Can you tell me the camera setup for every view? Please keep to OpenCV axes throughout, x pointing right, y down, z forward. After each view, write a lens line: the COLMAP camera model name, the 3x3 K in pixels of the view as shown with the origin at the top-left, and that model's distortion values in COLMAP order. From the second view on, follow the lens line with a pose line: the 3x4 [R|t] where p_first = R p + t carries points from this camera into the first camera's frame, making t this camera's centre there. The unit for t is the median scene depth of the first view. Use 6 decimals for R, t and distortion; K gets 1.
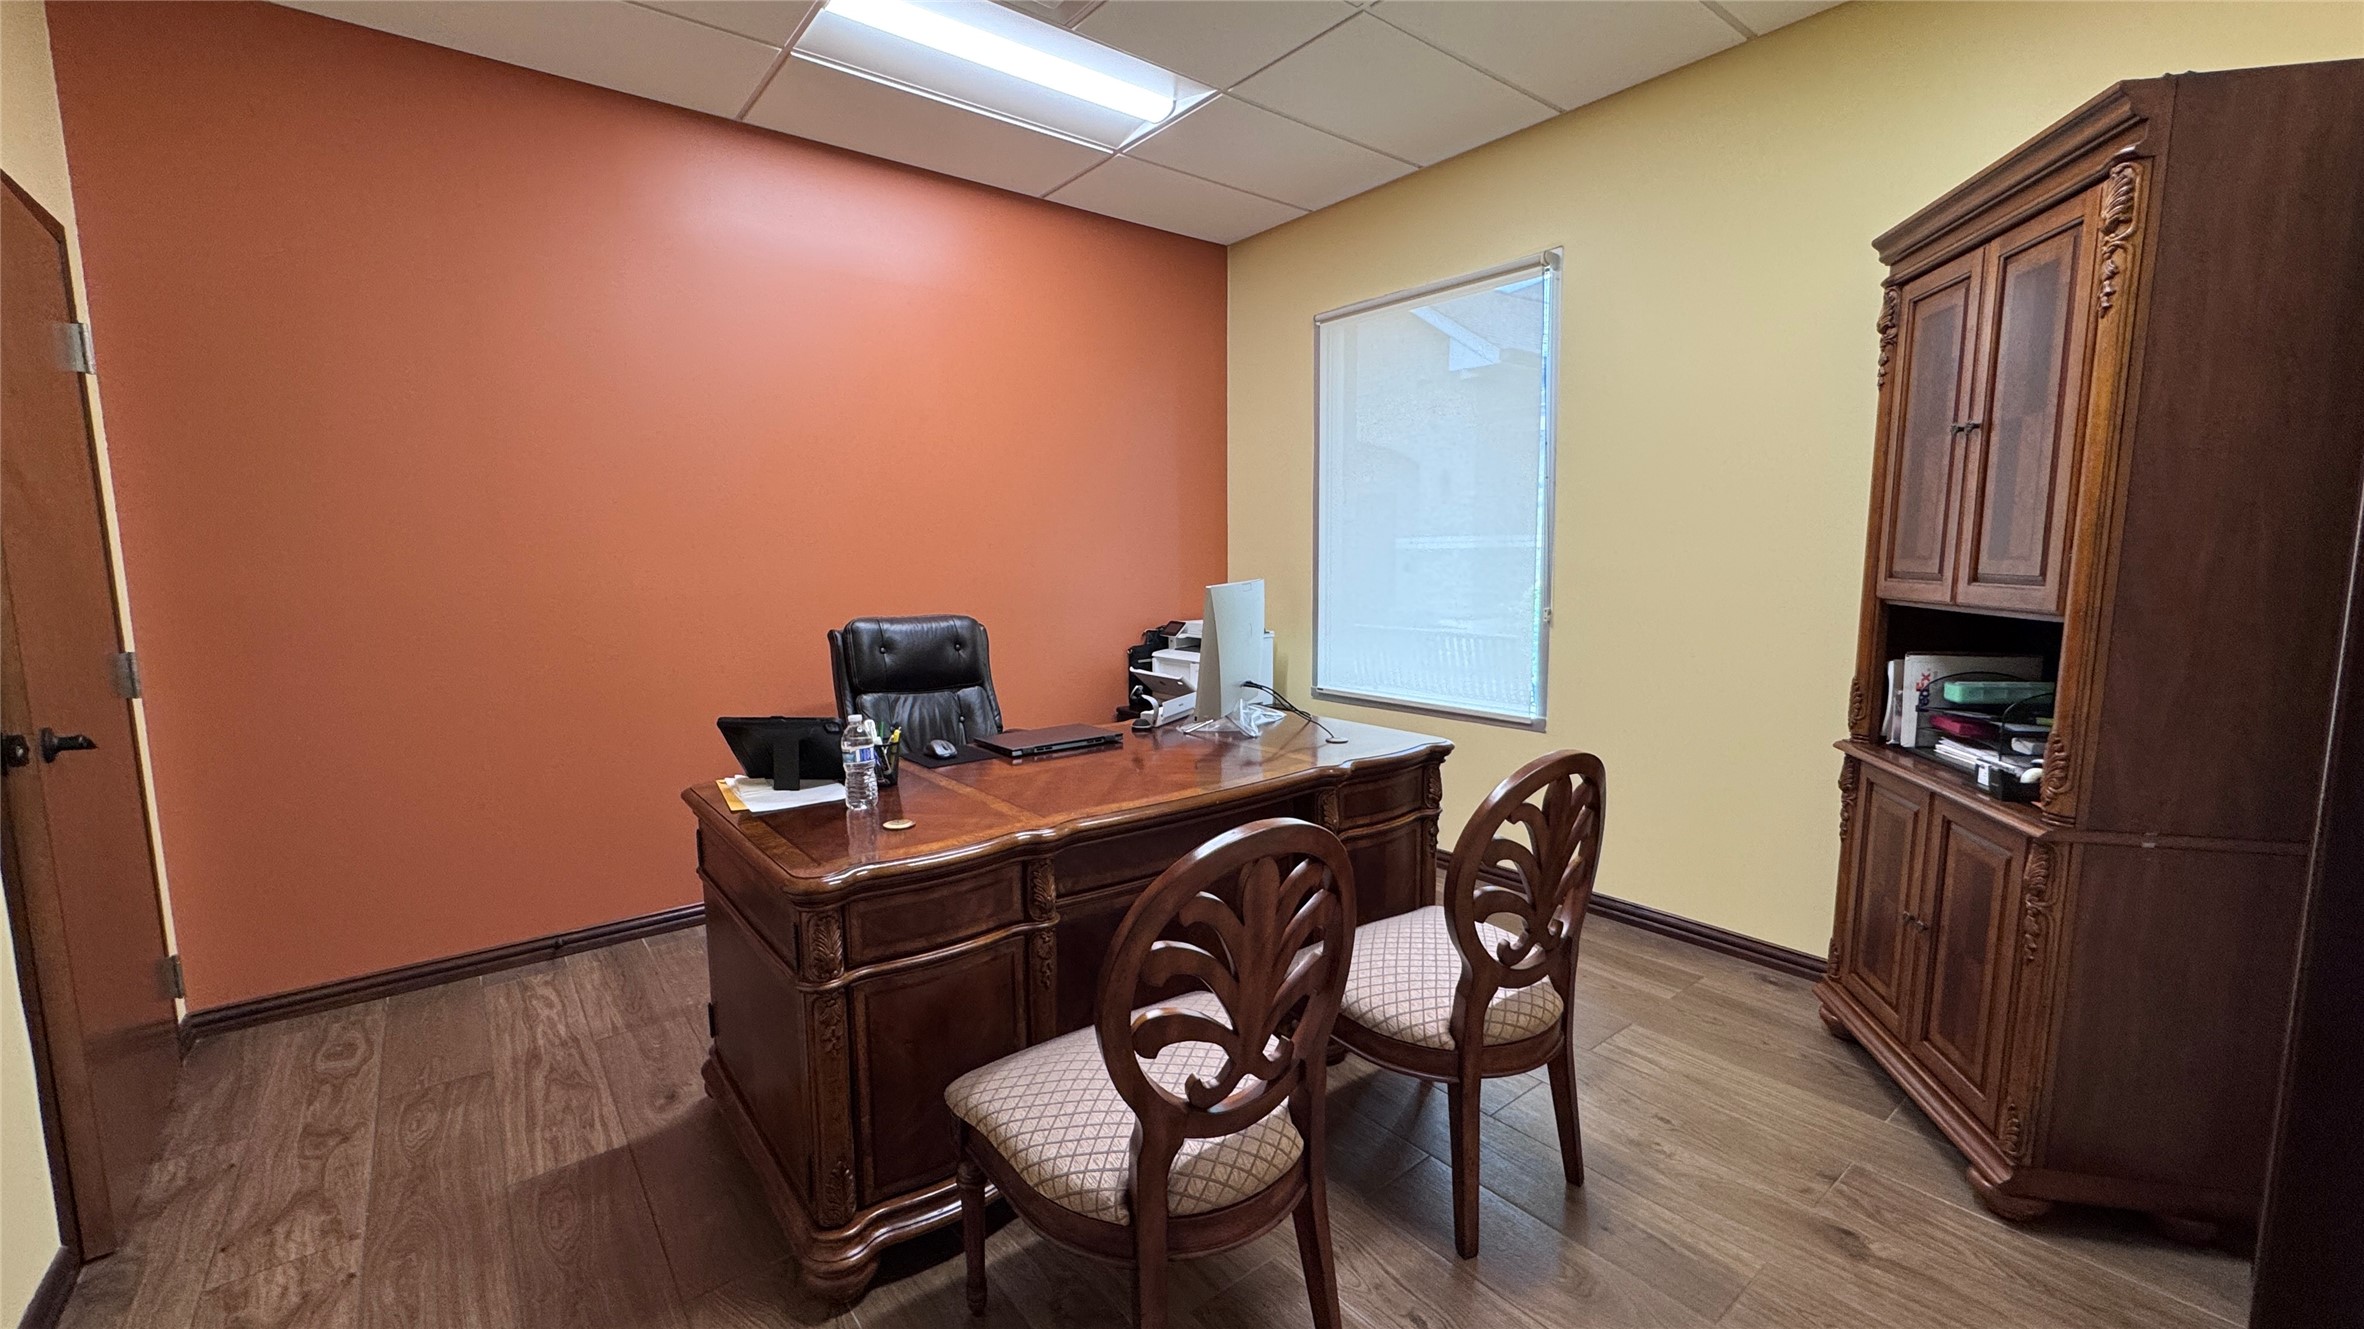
lens RADIAL K [[941.3, 0, 1179.0], [0, 941.3, 668.1], [0, 0, 1]] dist [-0.000111, 0.000259]
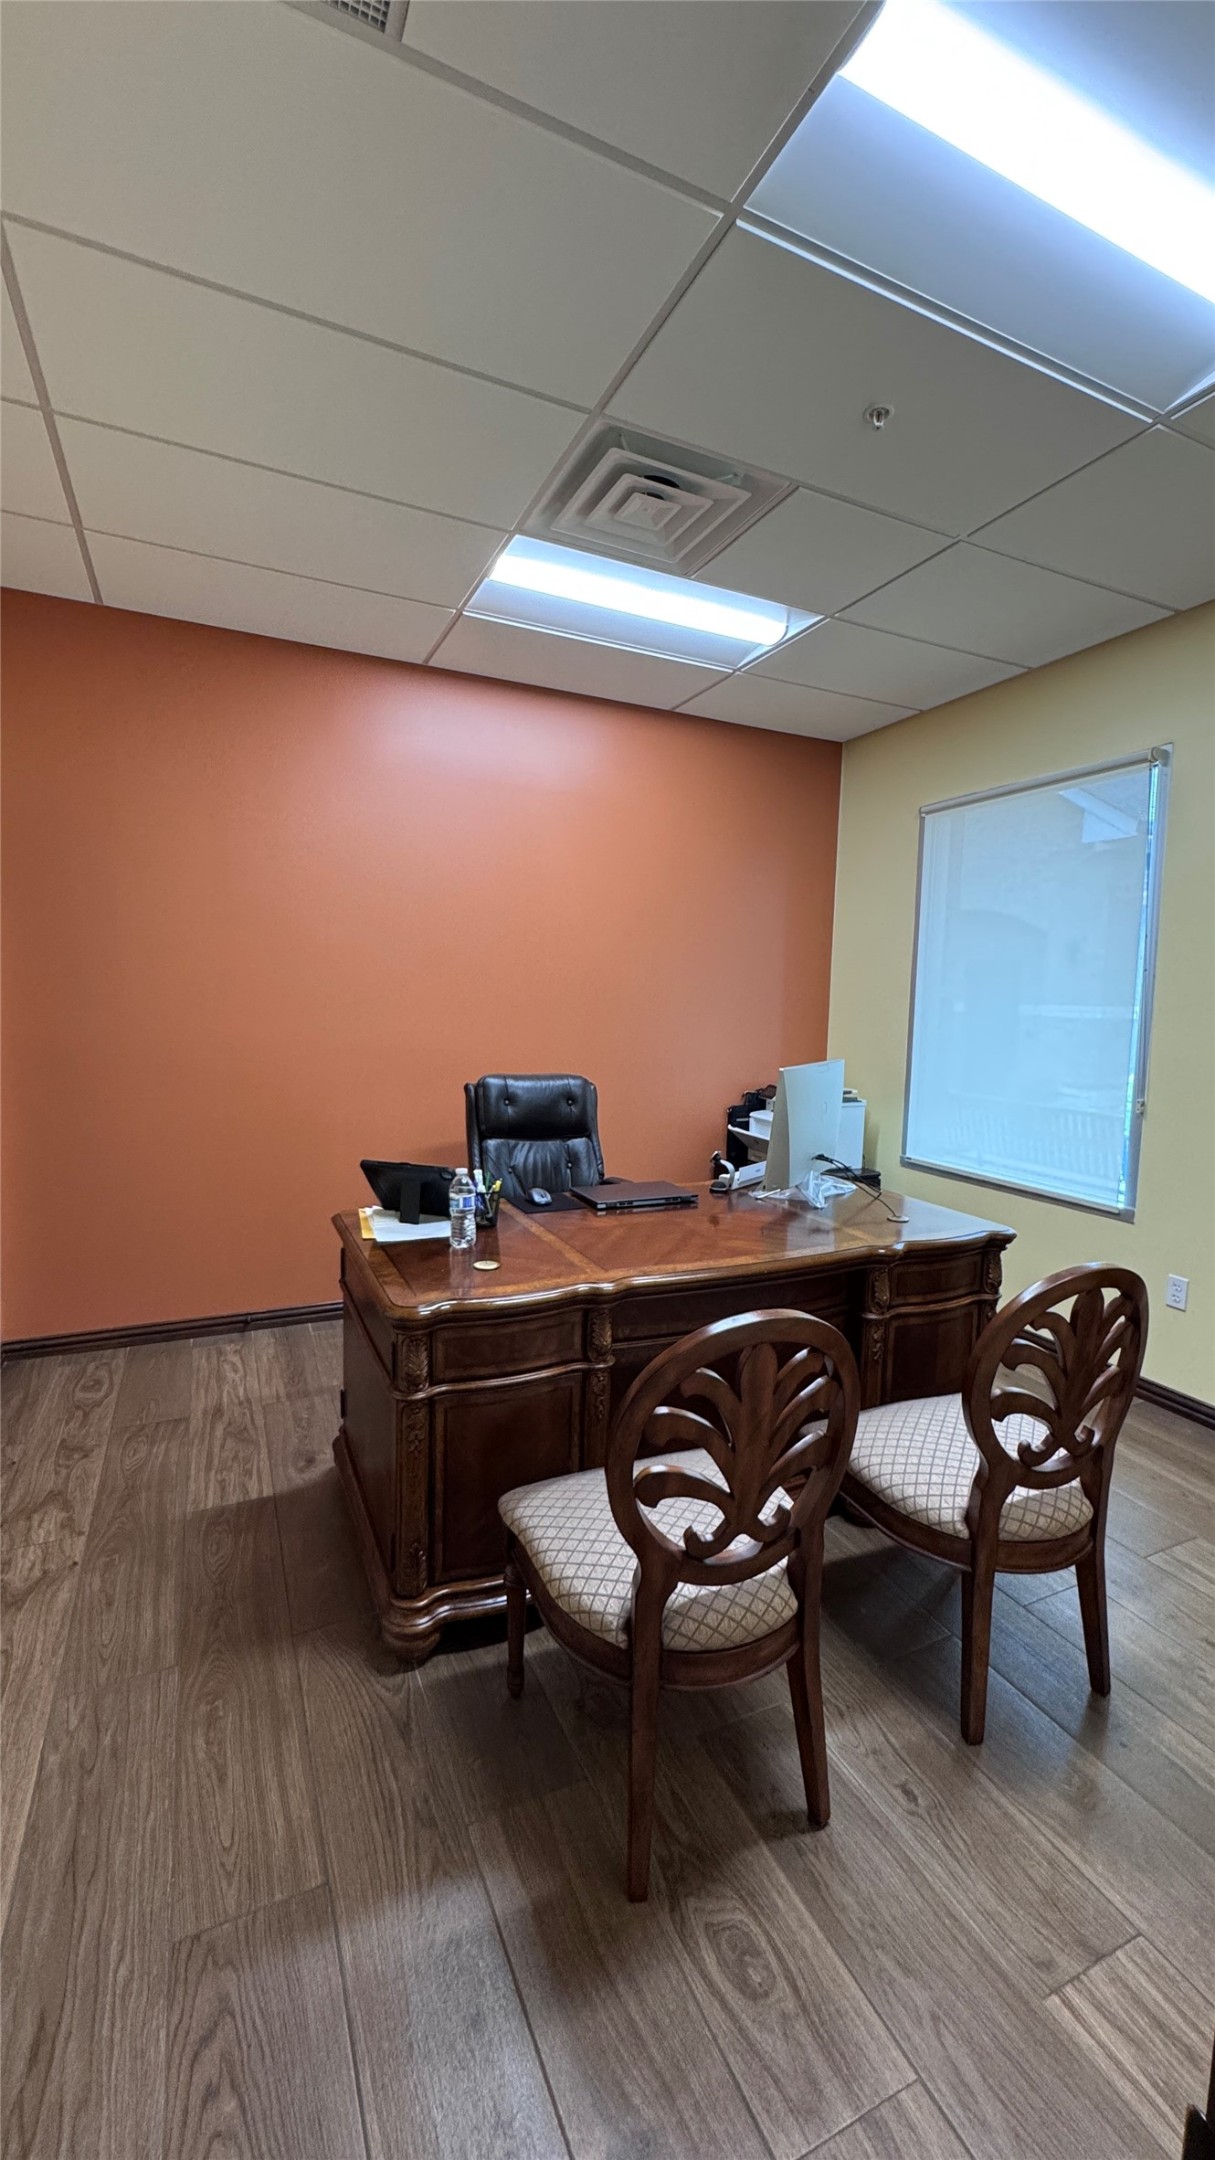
lens RADIAL K [[862.4, 0, 607.5], [0, 862.4, 1080.0], [0, 0, 1]] dist [-0.001498, -0.000351]
pose [[0.971946, 0.055599, -0.228537, 0.086286], [-0.061974, 0.997861, -0.020809, -0.053755], [0.226891, 0.034389, 0.973313, -0.036133]]
